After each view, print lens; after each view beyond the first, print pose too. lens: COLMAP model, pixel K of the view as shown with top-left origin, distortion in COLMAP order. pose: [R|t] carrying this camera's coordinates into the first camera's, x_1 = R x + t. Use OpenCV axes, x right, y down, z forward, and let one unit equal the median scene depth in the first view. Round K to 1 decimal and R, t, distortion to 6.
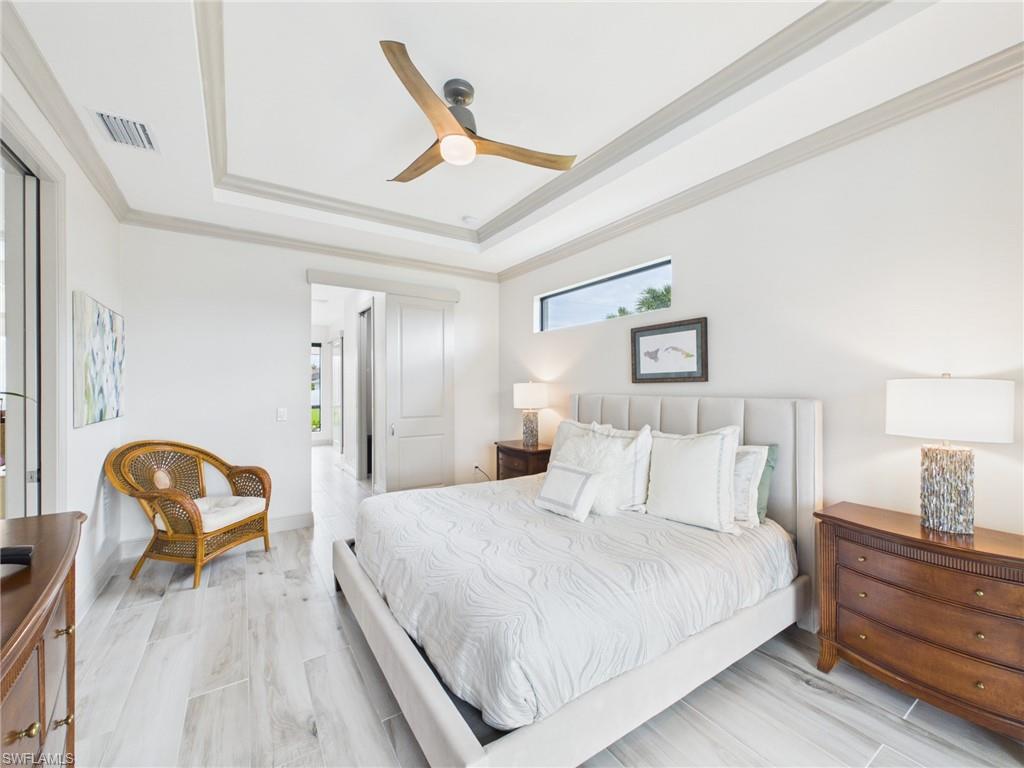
lens RADIAL K [[410.6, 0, 513.1], [0, 410.6, 388.8], [0, 0, 1]] dist [0.002483, -0.000420]
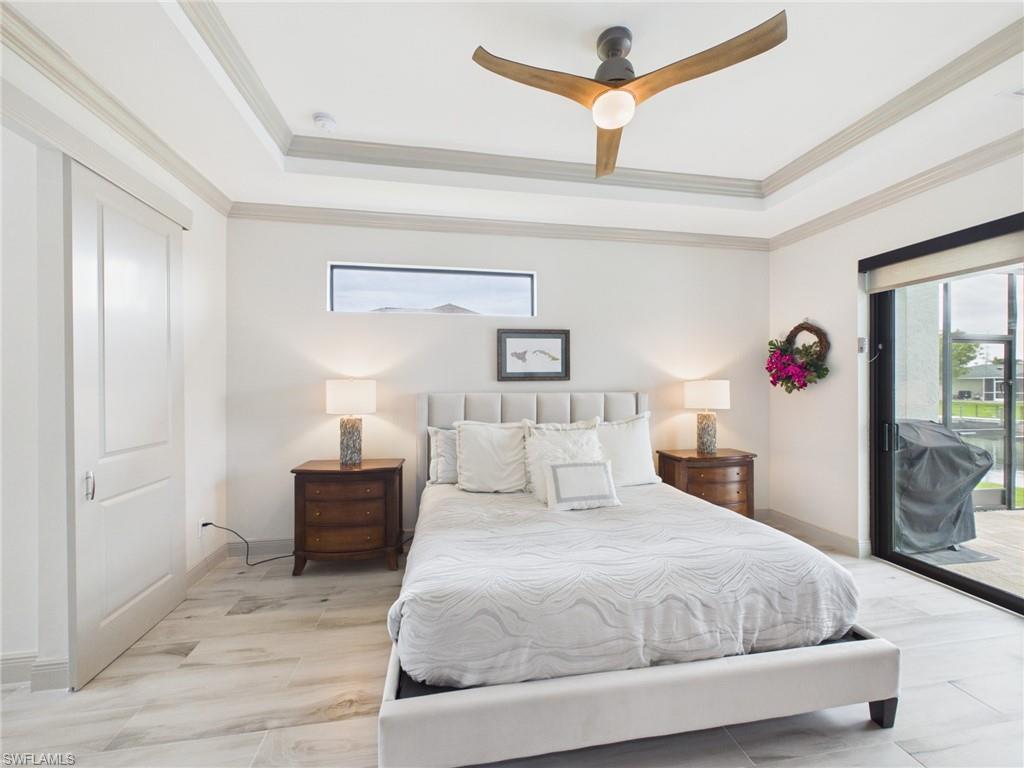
lens RADIAL K [[410.6, 0, 505.1], [0, 410.6, 390.0], [0, 0, 1]] dist [0.002483, -0.000420]
pose [[0.406491, -0.018486, 0.913468, -0.742662], [0.004498, 0.999824, 0.018232, -0.010686], [-0.913644, -0.003302, 0.406502, 0.625206]]
